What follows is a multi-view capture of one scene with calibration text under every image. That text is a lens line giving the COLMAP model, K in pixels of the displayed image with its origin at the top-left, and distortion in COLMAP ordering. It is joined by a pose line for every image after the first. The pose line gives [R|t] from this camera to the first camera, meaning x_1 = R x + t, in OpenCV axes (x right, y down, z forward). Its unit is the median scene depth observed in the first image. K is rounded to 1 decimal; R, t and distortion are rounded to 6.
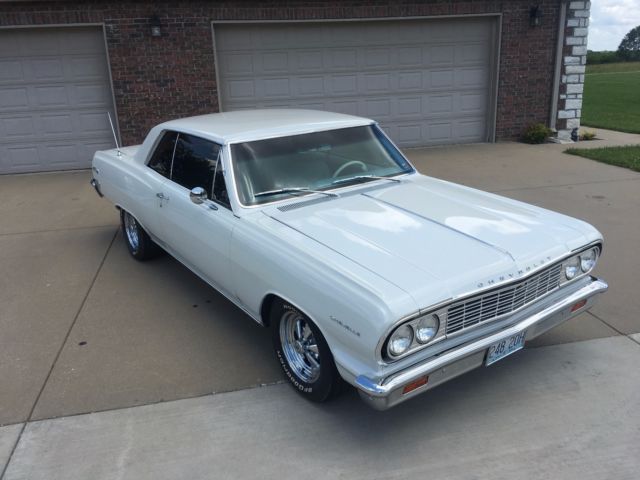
lens RADIAL K [[542.8, 0, 316.2], [0, 542.8, 237.2], [0, 0, 1]] dist [0.090710, -0.128705]
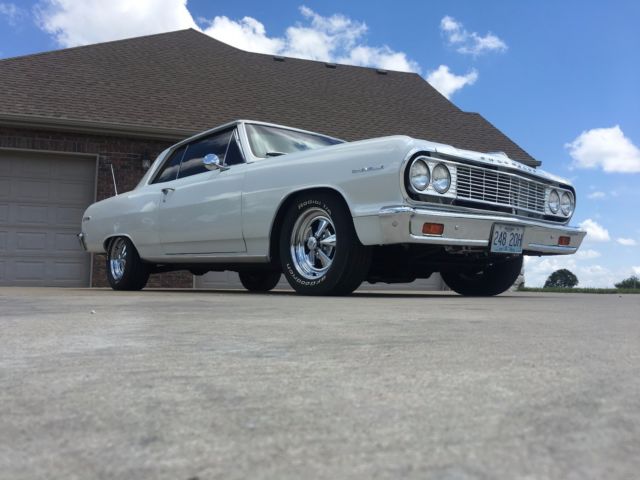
lens RADIAL K [[542.8, 0, 316.2], [0, 542.8, 237.2], [0, 0, 1]] dist [0.090710, -0.128705]
pose [[0.994911, 0.055941, 0.083805, -0.033788], [-0.018145, 0.917598, -0.397095, 0.185095], [-0.099113, 0.393553, 0.913943, 0.017687]]
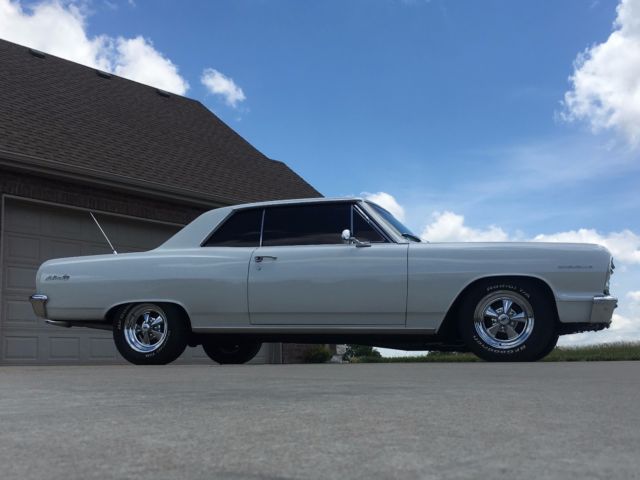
lens RADIAL K [[732.4, 0, 319.0], [0, 732.4, 281.1], [0, 0, 1]] dist [0.030031, 0.018093]
pose [[0.813413, 0.095034, 0.573871, -0.425929], [0.159652, 0.912202, -0.377356, 0.216525], [-0.559348, 0.398566, 0.726825, -0.013649]]
